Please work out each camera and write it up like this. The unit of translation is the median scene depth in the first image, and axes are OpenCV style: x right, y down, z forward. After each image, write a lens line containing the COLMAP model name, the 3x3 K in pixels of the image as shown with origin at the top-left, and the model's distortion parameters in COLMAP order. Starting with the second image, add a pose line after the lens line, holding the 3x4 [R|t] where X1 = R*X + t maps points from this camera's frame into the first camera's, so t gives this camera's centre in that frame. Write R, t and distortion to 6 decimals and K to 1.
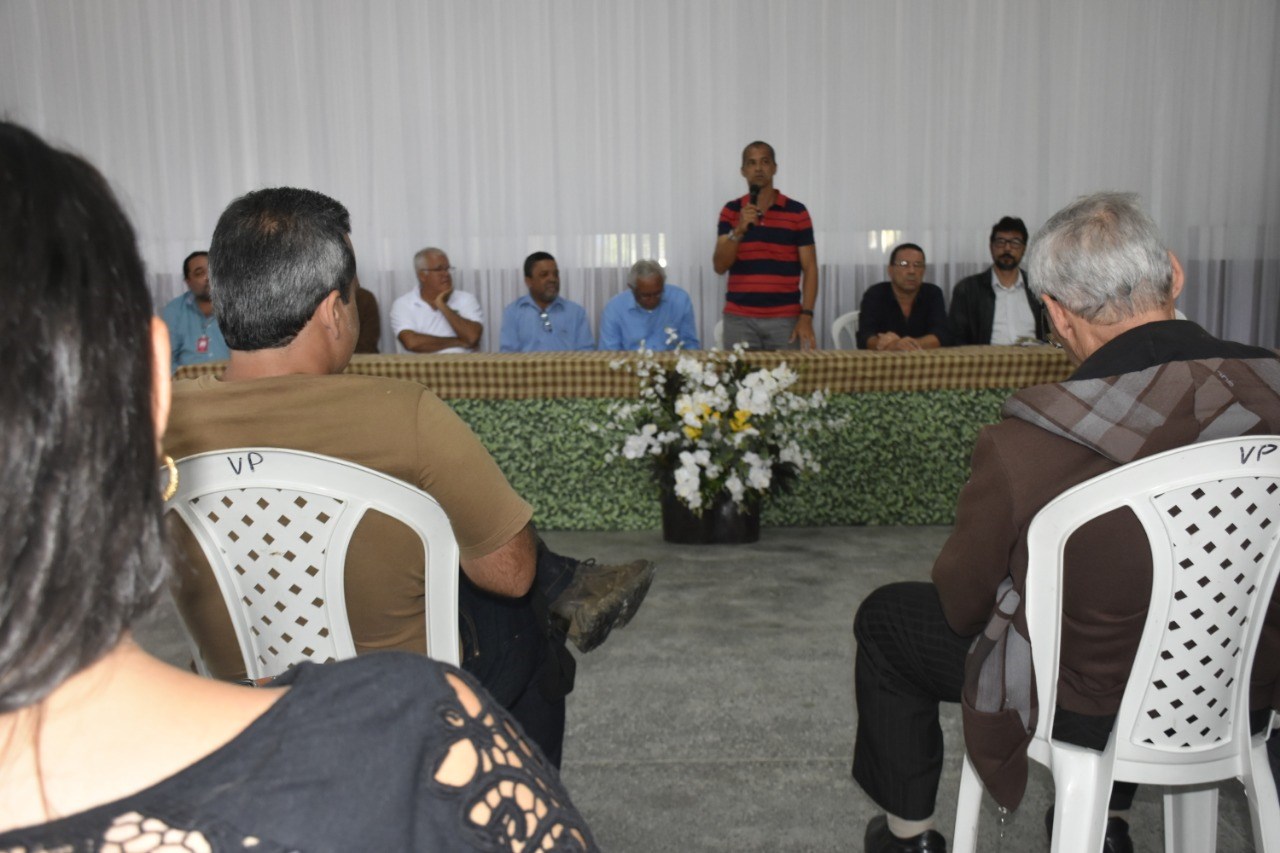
lens RADIAL K [[1121.7, 0, 628.4], [0, 1121.7, 452.8], [0, 0, 1]] dist [-0.019040, 0.009383]
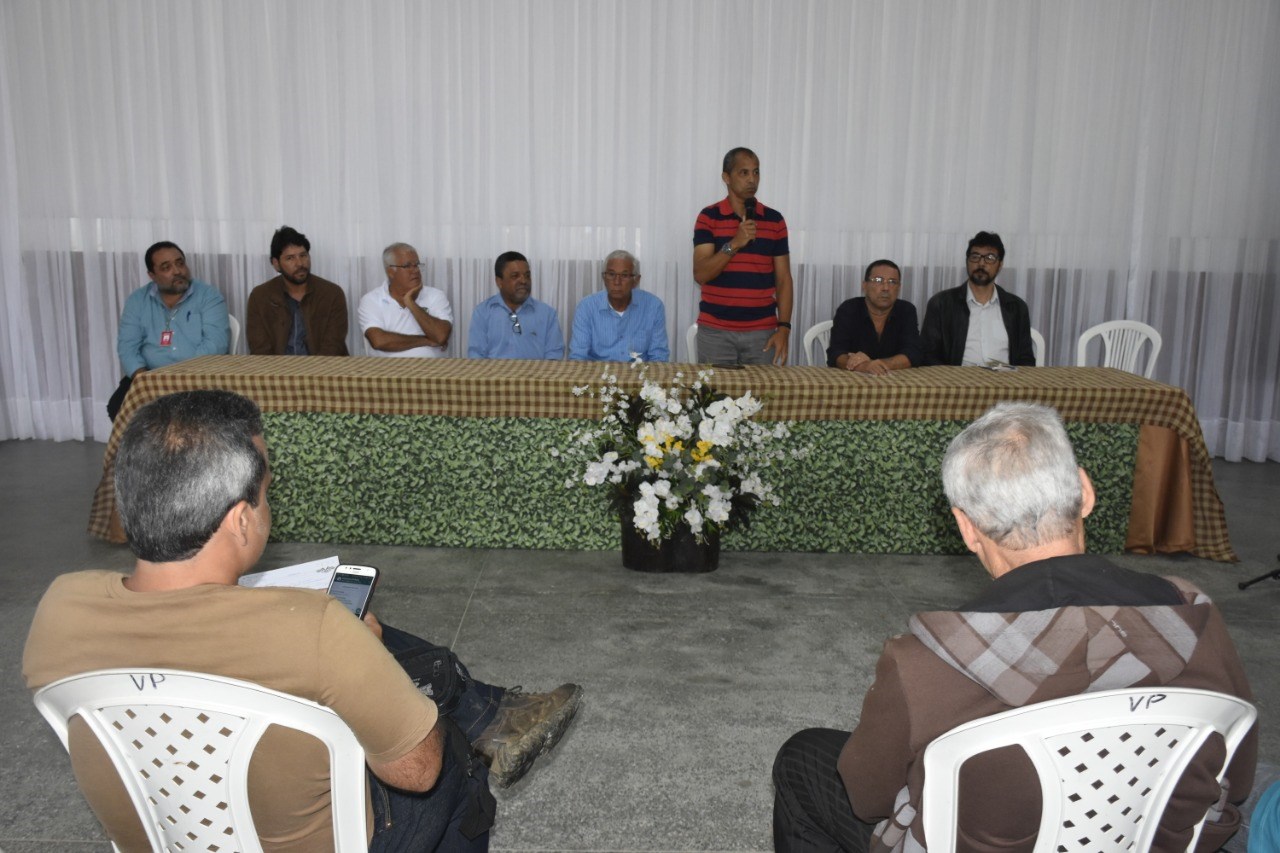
lens RADIAL K [[1133.4, 0, 624.1], [0, 1133.4, 448.6], [0, 0, 1]] dist [-0.024566, -0.002711]
pose [[0.999550, 0.028158, 0.010327, 0.018920], [-0.028599, 0.998563, 0.045322, -0.069605], [-0.009036, -0.045597, 0.998919, -0.002235]]
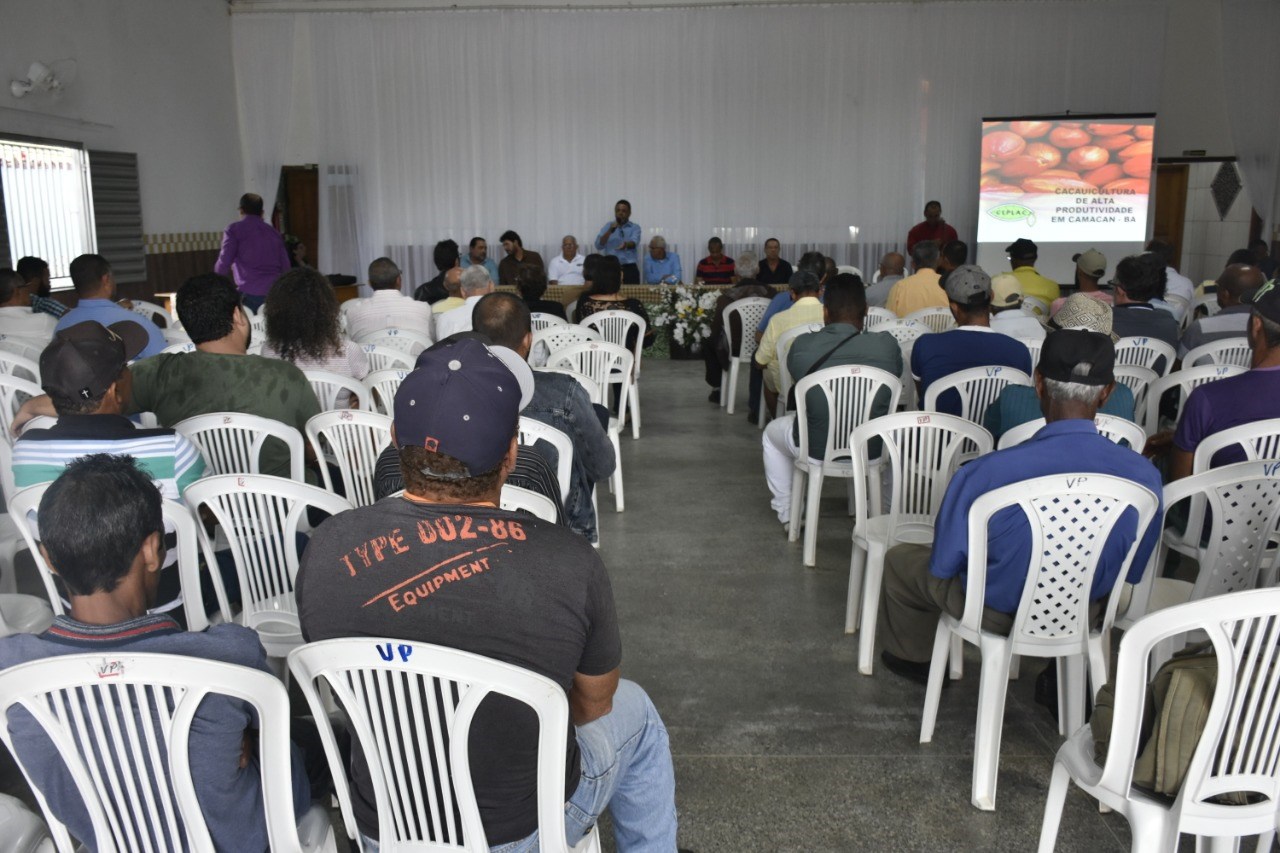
lens RADIAL K [[1017.5, 0, 640.0], [0, 1017.5, 426.5], [0, 0, 1]] dist [0.002679, 0.004797]
pose [[0.999665, 0.012020, -0.022937, 0.017114], [-0.010996, 0.998959, 0.044262, 0.125857], [0.023445, -0.043995, 0.998757, -1.281935]]
